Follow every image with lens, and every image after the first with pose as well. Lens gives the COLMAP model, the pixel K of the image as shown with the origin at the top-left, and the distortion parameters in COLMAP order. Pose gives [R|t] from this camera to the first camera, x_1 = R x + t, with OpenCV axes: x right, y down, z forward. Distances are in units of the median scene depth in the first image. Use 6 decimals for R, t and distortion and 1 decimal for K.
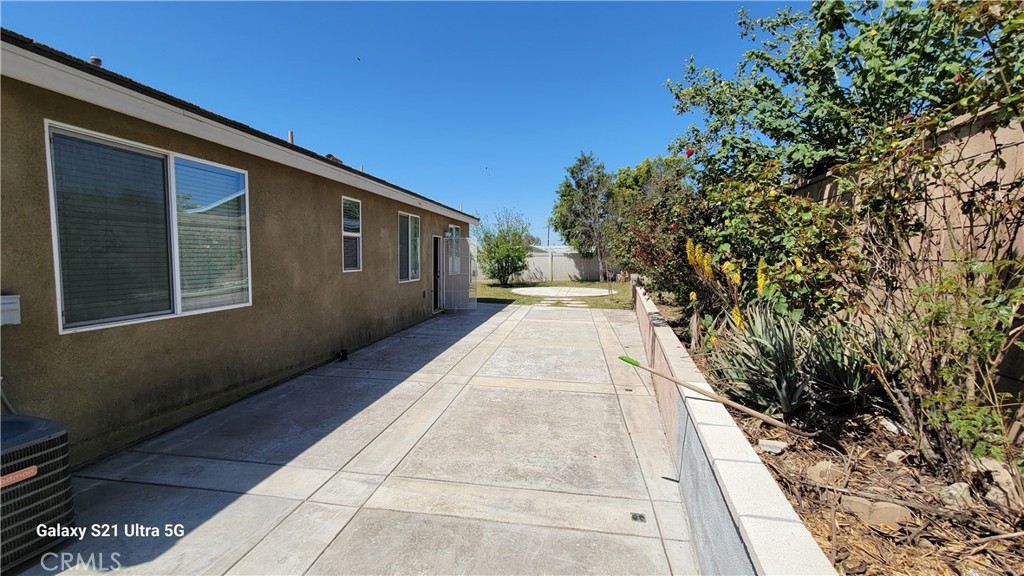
lens RADIAL K [[418.8, 0, 511.2], [0, 418.8, 284.9], [0, 0, 1]] dist [-0.001574, -0.000086]
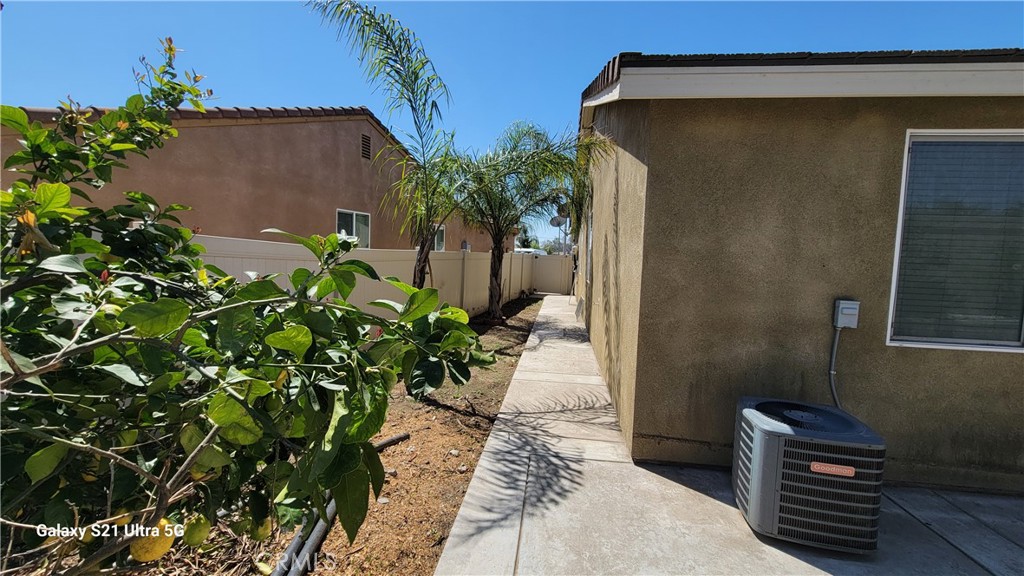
lens RADIAL K [[418.8, 0, 511.2], [0, 418.8, 284.9], [0, 0, 1]] dist [-0.001574, -0.000086]
pose [[0.036515, 0.066980, -0.997086, -0.130247], [-0.102269, 0.992763, 0.062944, 0.004609], [0.994086, 0.099673, 0.043101, 0.053802]]
